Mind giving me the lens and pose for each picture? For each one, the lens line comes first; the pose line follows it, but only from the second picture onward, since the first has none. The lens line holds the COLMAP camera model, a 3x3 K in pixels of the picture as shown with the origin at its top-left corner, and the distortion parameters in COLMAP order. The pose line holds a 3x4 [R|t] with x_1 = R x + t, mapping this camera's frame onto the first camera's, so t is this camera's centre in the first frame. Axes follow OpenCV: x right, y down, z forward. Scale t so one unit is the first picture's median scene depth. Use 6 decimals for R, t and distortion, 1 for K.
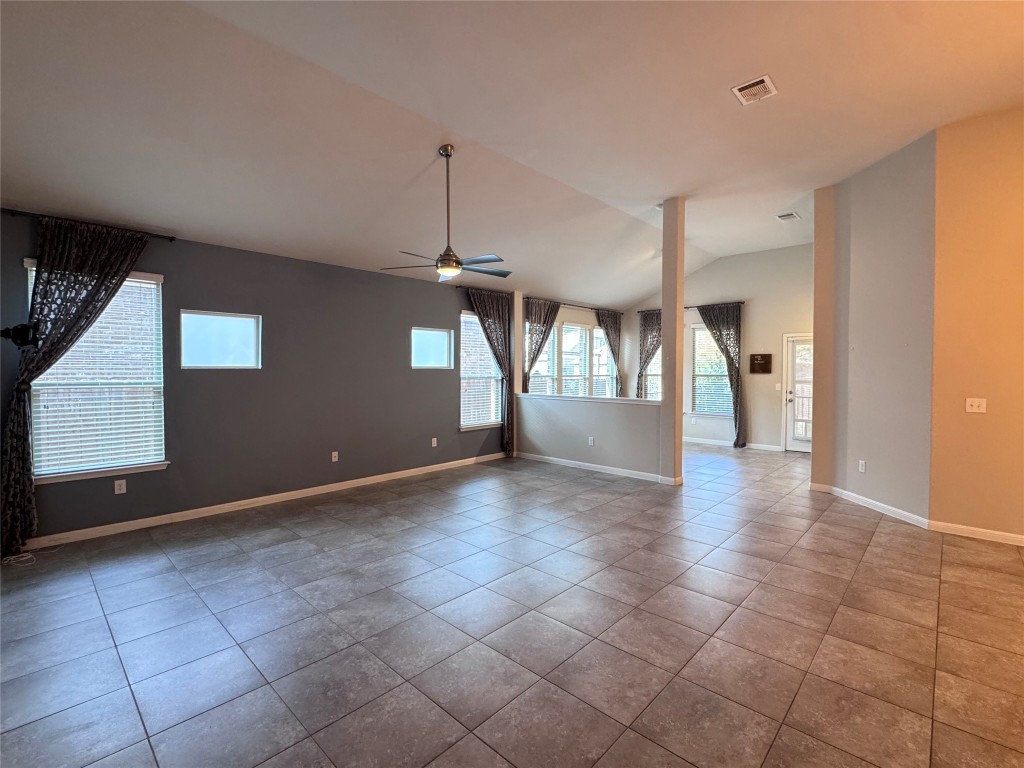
lens RADIAL K [[470.2, 0, 510.5], [0, 470.2, 380.6], [0, 0, 1]] dist [0.000773, 0.000112]
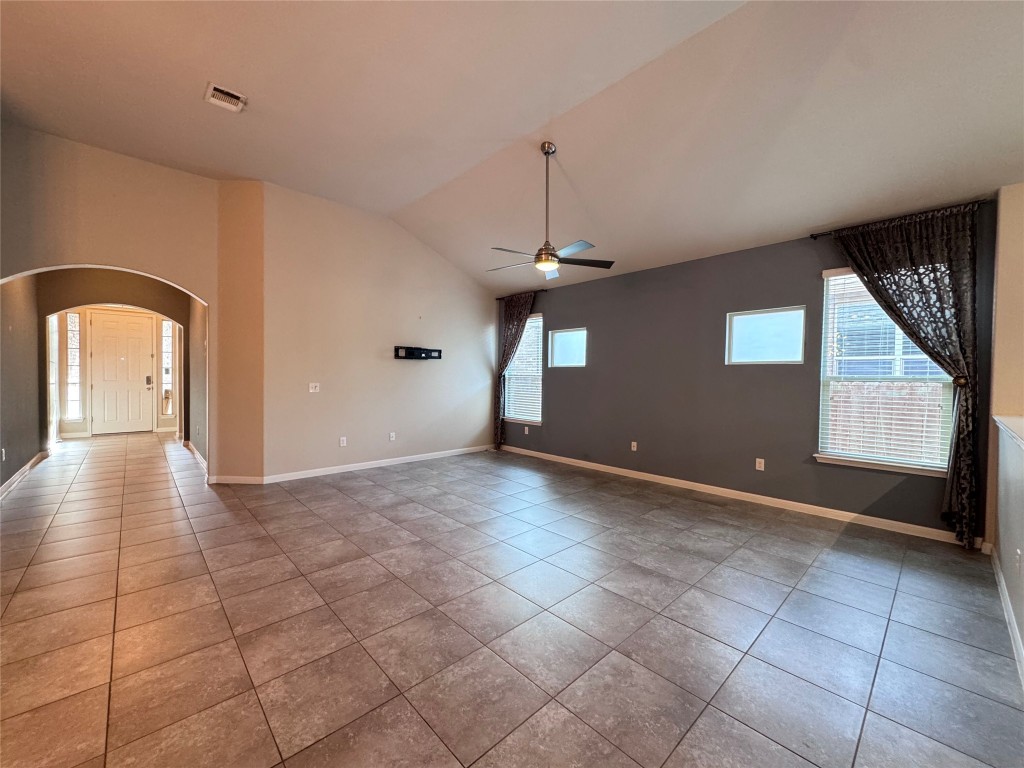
lens RADIAL K [[407.8, 0, 512.8], [0, 407.8, 382.1], [0, 0, 1]] dist [-0.003457, 0.000504]
pose [[-0.062027, 0.017615, -0.997919, 0.723434], [-0.030789, 0.999335, 0.019554, 0.002669], [0.997599, 0.031938, -0.061443, 0.946185]]
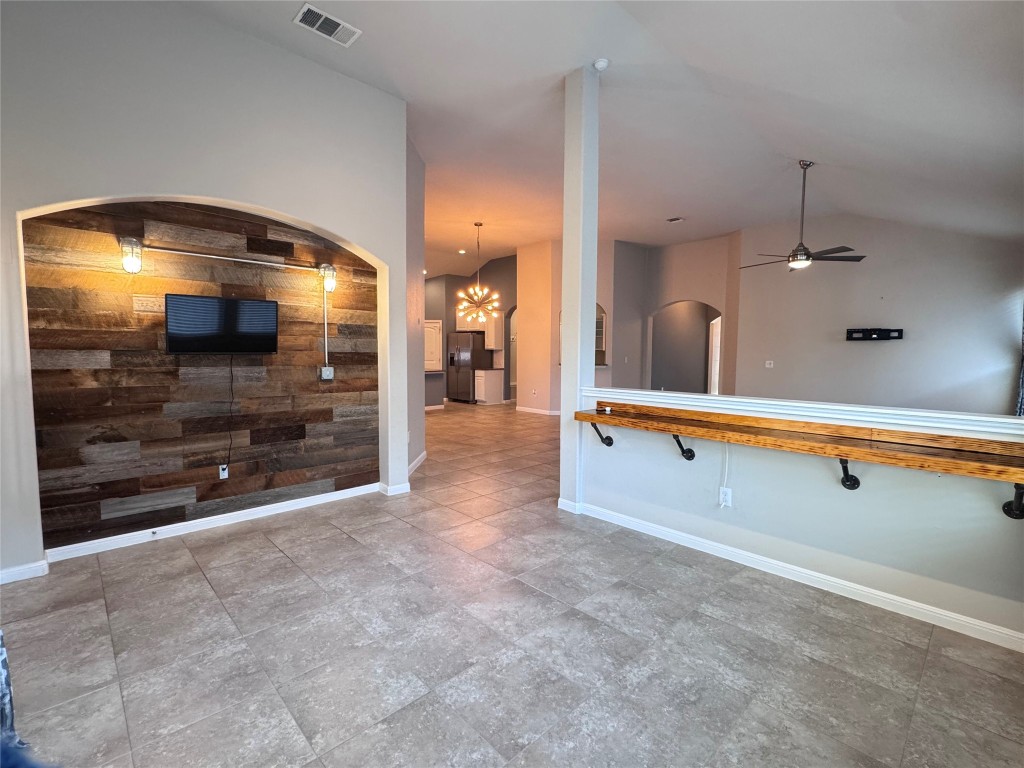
lens RADIAL K [[466.4, 0, 512.0], [0, 466.4, 382.8], [0, 0, 1]] dist [-0.001938, -0.000132]
pose [[-0.998695, -0.011610, 0.049725, 0.525701], [-0.006978, 0.995705, 0.092324, -0.030410], [-0.050583, 0.091857, -0.994487, 2.168149]]
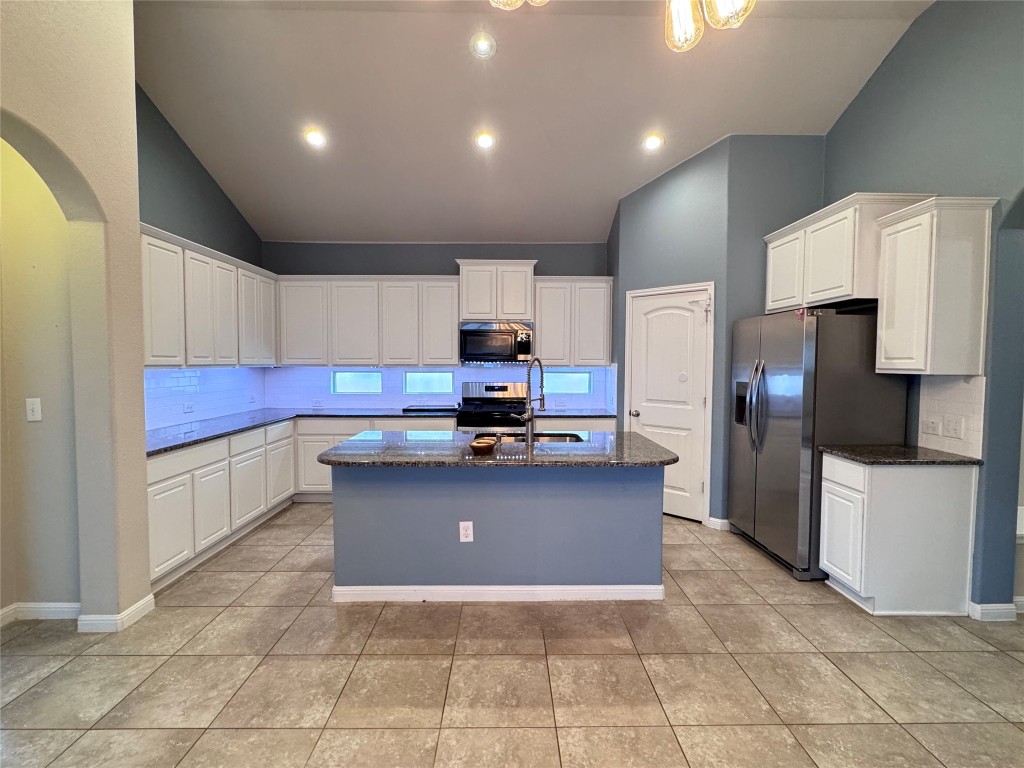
lens RADIAL K [[466.4, 0, 512.0], [0, 466.4, 382.8], [0, 0, 1]] dist [-0.001938, -0.000132]
pose [[-0.696540, -0.036154, 0.716607, 0.689739], [0.008665, 0.998233, 0.058784, -0.003706], [-0.717466, 0.047155, -0.694996, 0.445450]]
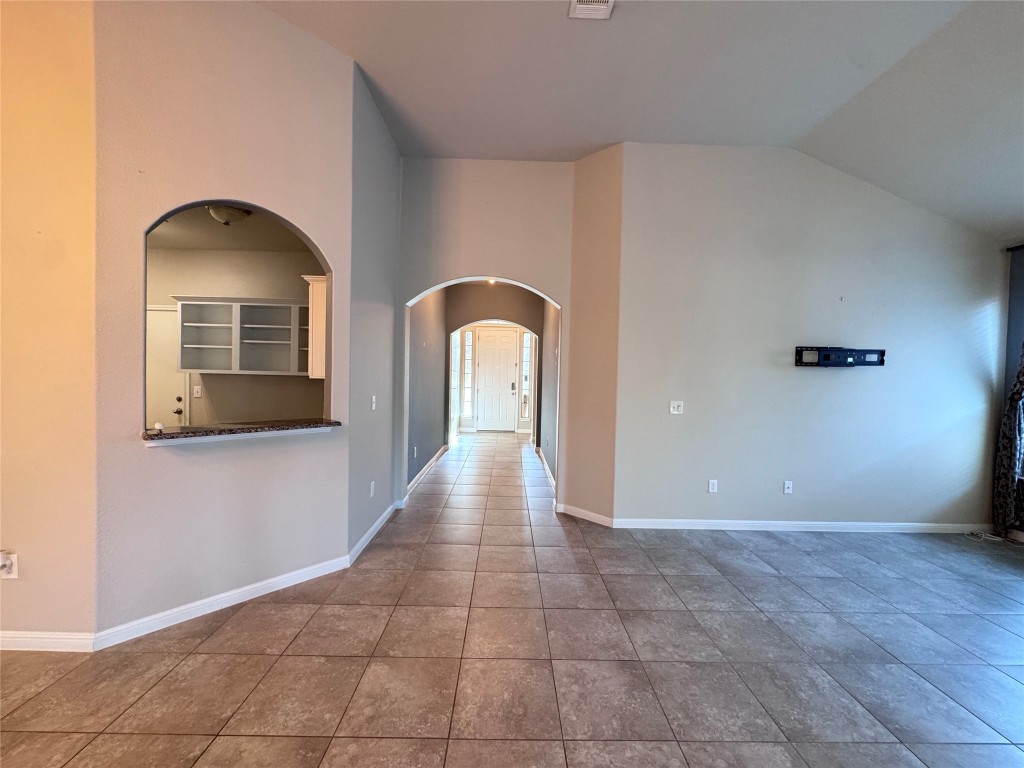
lens RADIAL K [[407.8, 0, 512.8], [0, 407.8, 382.1], [0, 0, 1]] dist [-0.003457, 0.000504]
pose [[-0.718905, -0.001054, -0.695107, 0.440675], [-0.034446, 0.998824, 0.034111, -0.011010], [0.694254, 0.048466, -0.718096, 0.686090]]
